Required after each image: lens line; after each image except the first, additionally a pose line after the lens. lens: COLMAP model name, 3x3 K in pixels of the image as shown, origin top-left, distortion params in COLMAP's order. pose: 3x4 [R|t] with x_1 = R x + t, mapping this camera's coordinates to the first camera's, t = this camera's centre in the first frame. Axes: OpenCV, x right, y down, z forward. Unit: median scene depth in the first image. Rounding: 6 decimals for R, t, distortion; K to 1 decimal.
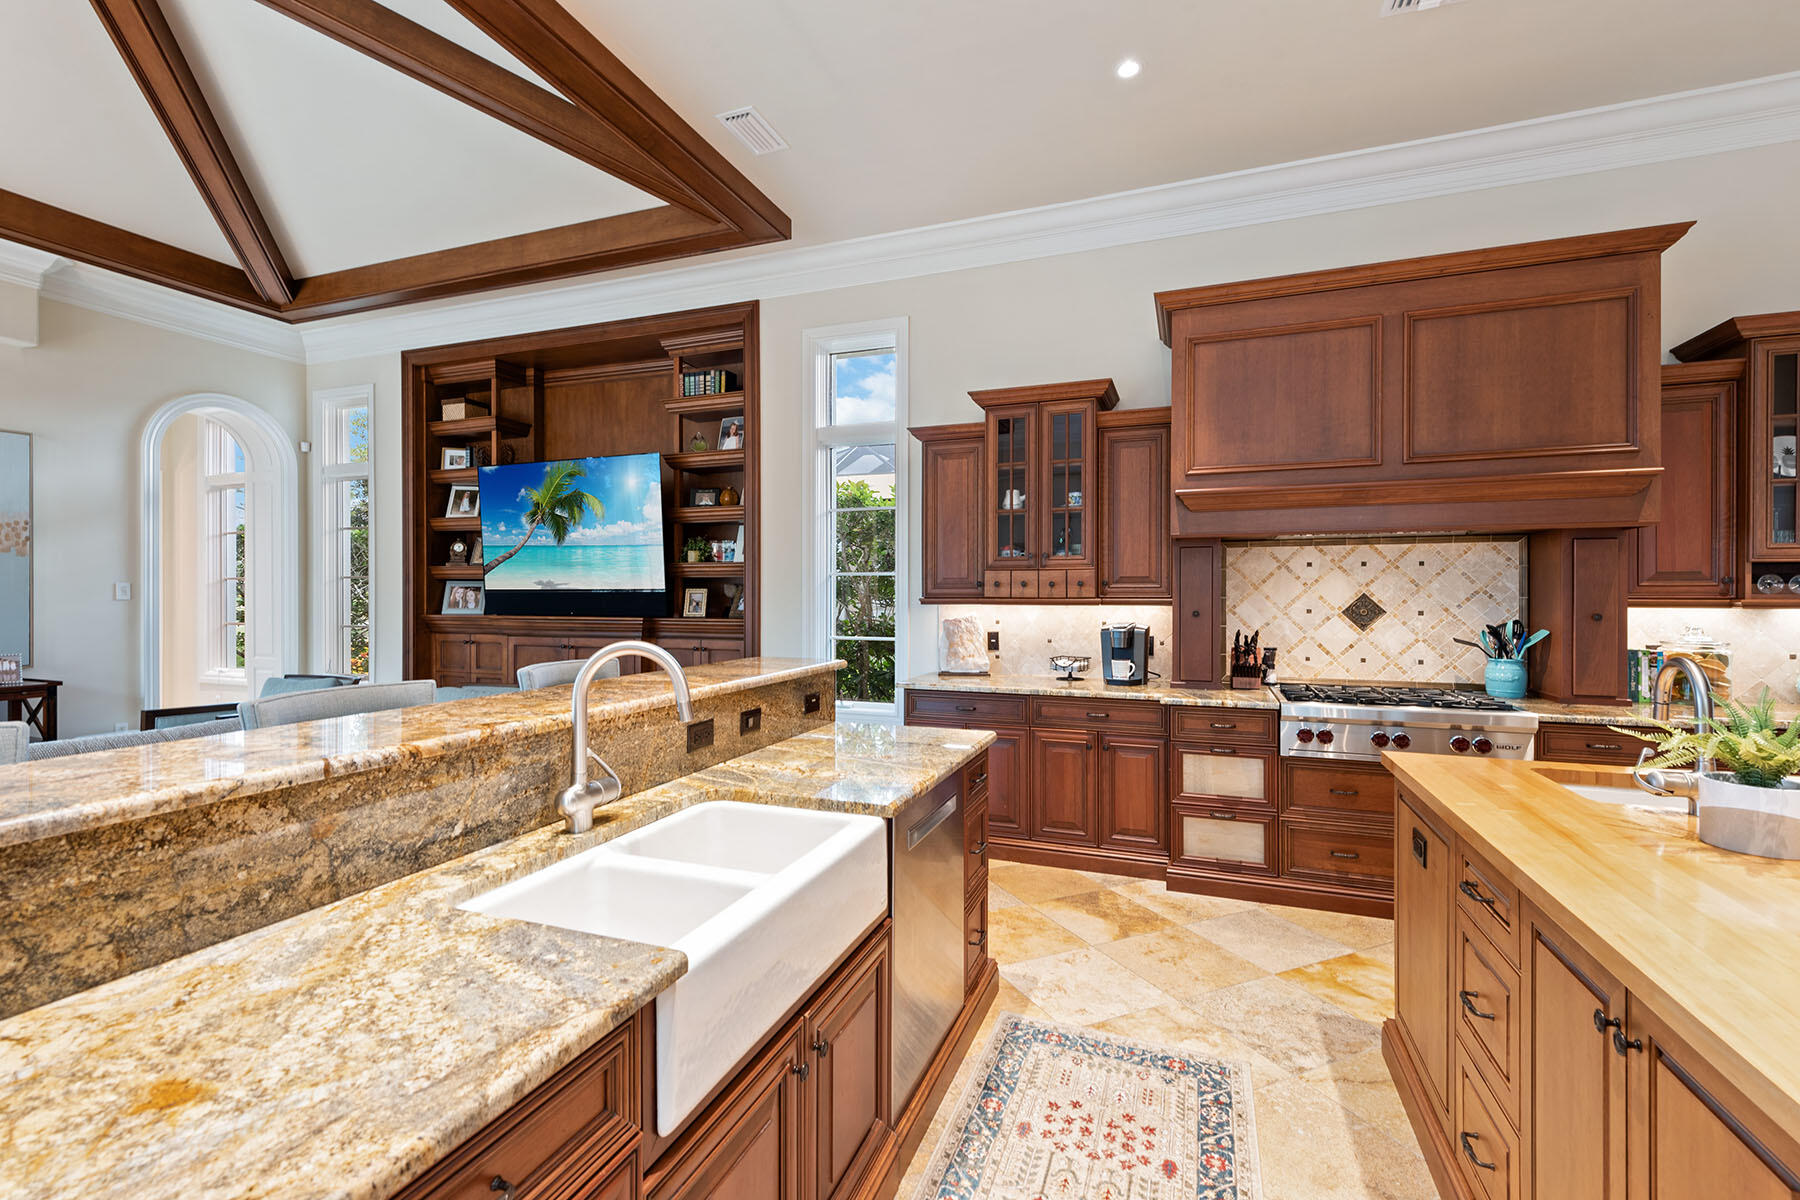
lens RADIAL K [[782.6, 0, 900.7], [0, 782.6, 593.1], [0, 0, 1]] dist [0.013709, -0.000844]
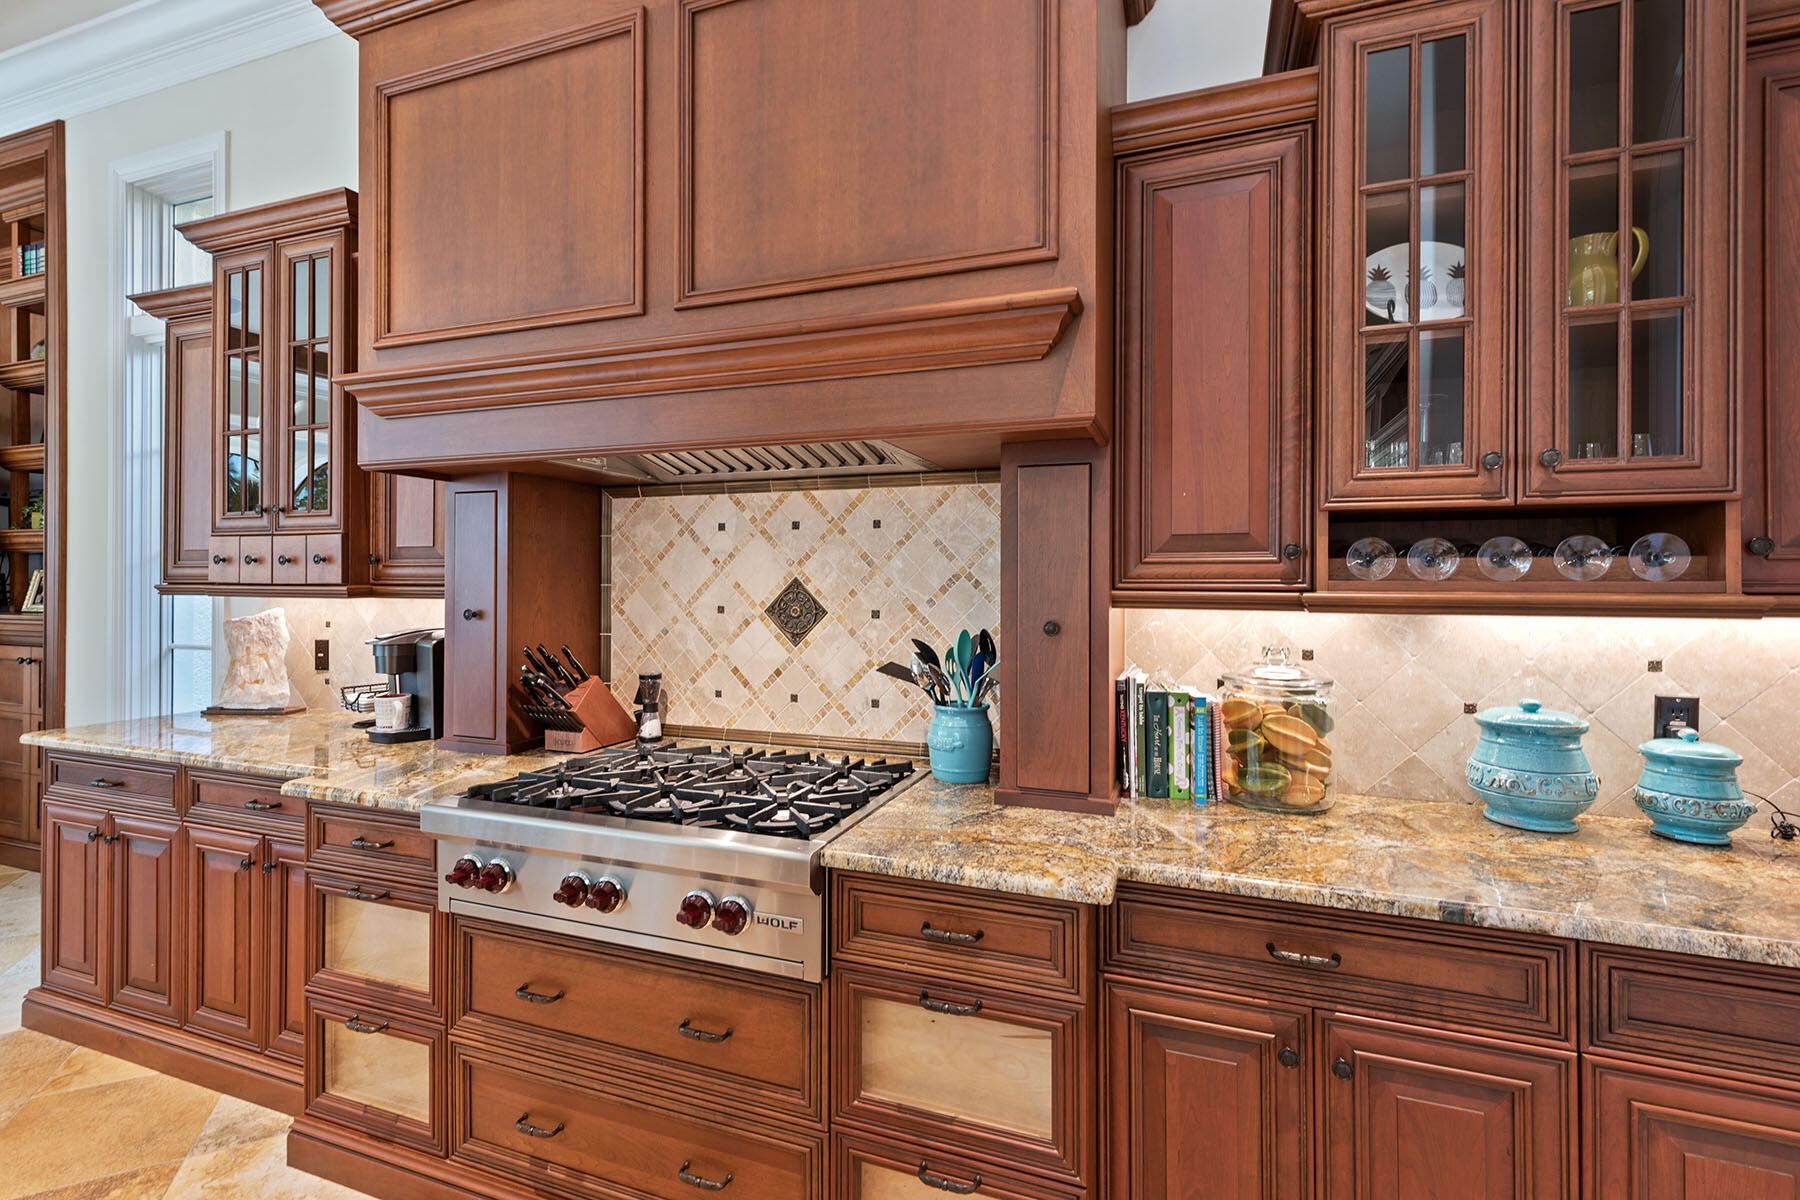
lens RADIAL K [[808.6, 0, 899.5], [0, 808.6, 576.1], [0, 0, 1]] dist [0.018627, -0.000509]
pose [[0.999990, 0.003679, -0.002363, 0.670793], [-0.003696, 0.999968, -0.007047, 0.002673], [0.002337, 0.007056, 0.999972, 0.430412]]
